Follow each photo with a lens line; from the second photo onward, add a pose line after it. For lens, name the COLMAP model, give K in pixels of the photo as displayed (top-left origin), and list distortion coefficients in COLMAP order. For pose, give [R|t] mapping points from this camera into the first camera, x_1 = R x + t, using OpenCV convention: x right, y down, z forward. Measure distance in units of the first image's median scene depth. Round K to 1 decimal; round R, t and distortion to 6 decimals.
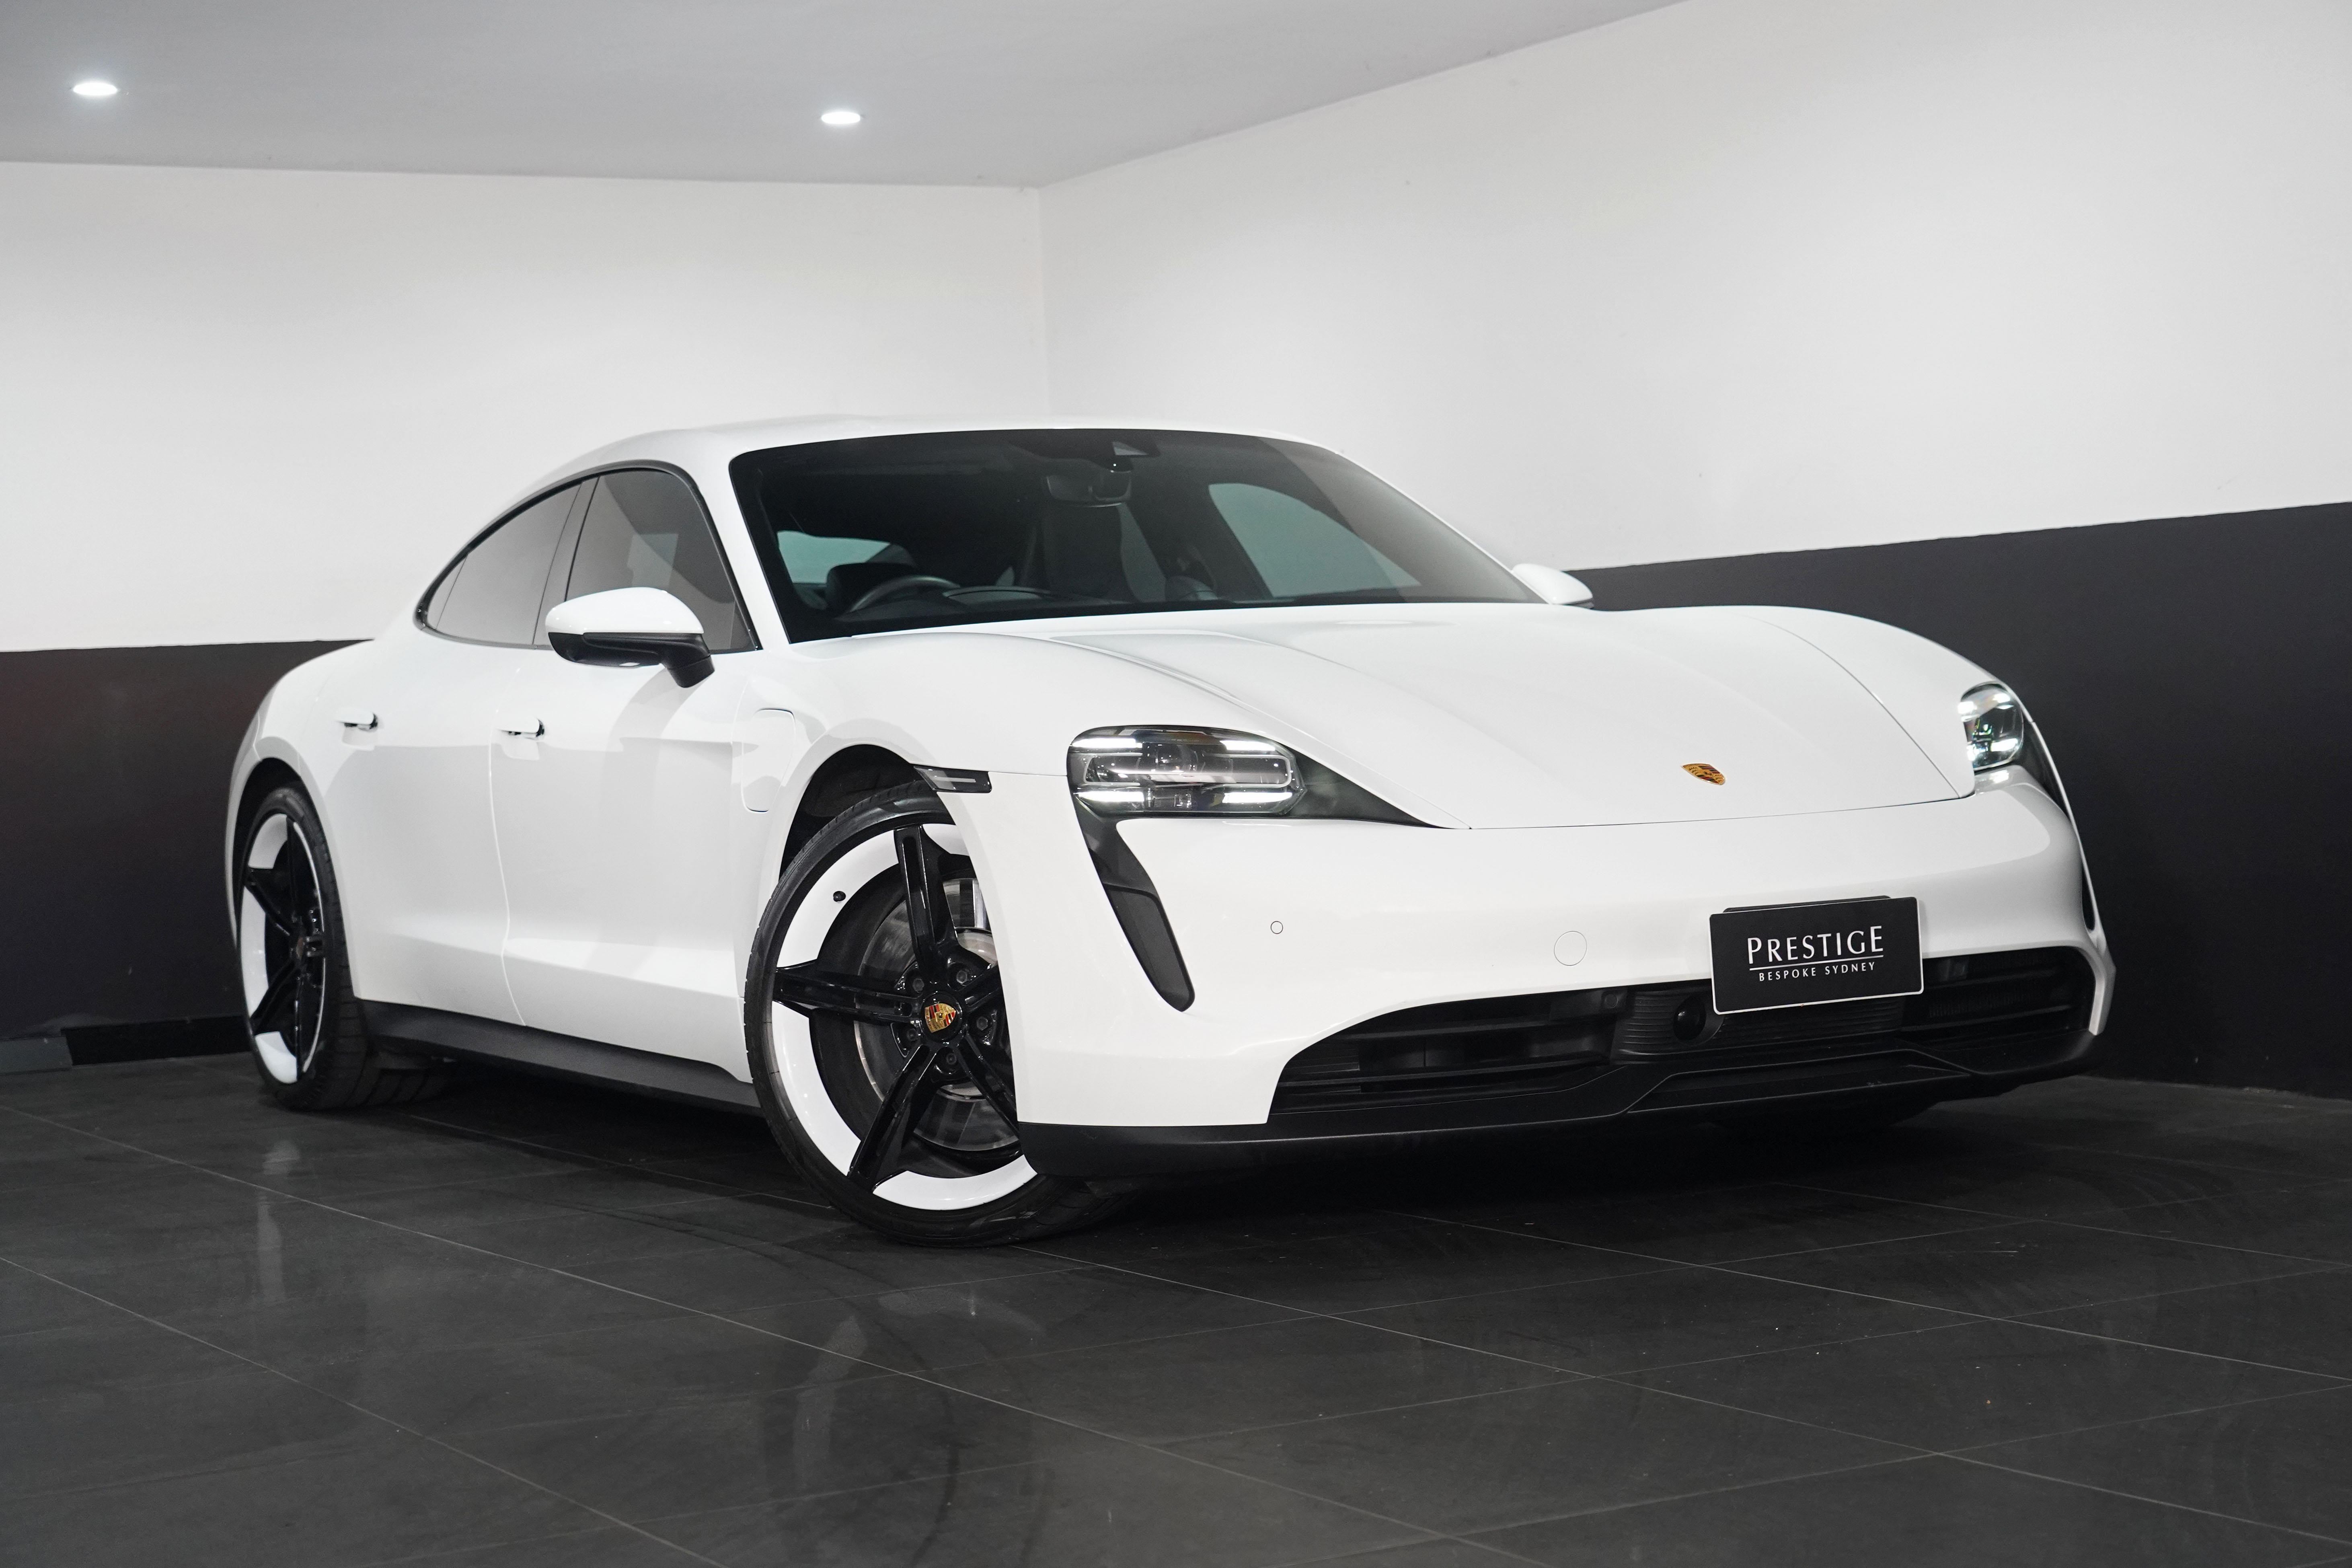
lens RADIAL K [[3845.9, 0, 1194.7], [0, 3845.9, 780.5], [0, 0, 1]] dist [0.062522, 0.000000]
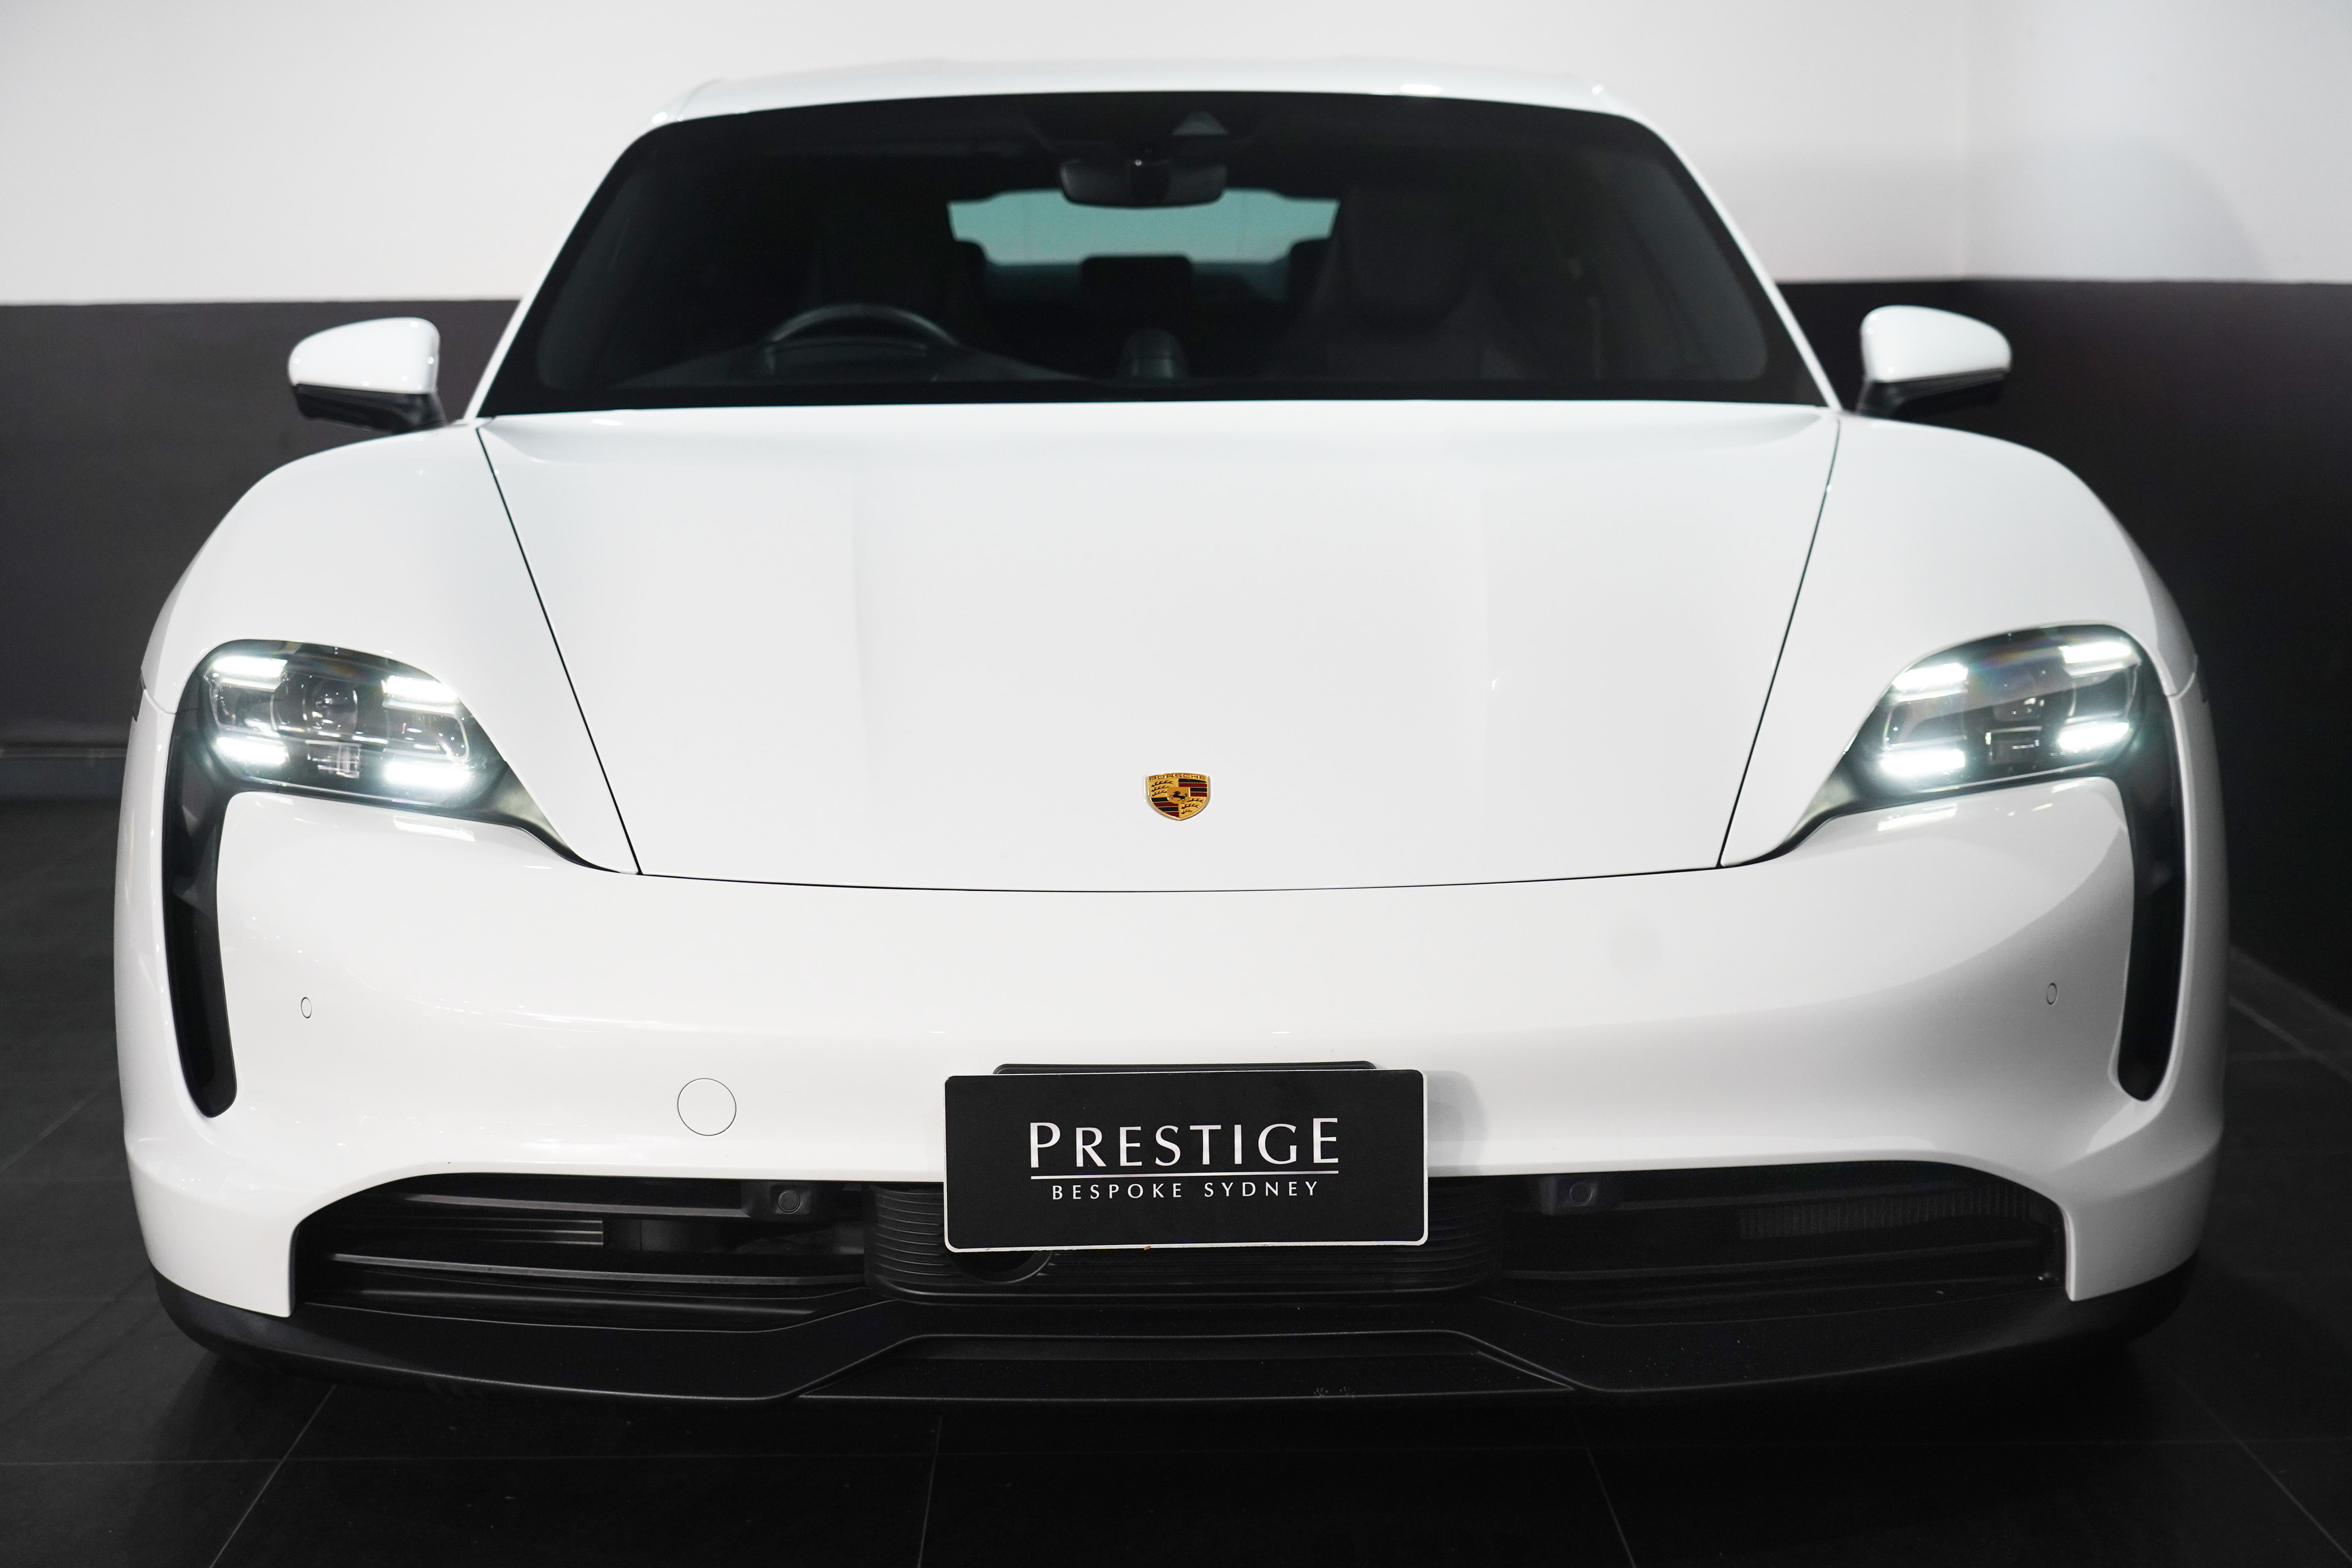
lens RADIAL K [[4000.6, 0, 1176.0], [0, 4000.6, 781.5], [0, 0, 1]] dist [0.016465, 0.000000]
pose [[0.867042, 0.099947, -0.488108, 0.435500], [-0.040039, 0.990482, 0.131694, -0.084463], [0.496624, -0.094641, 0.862791, 0.508332]]
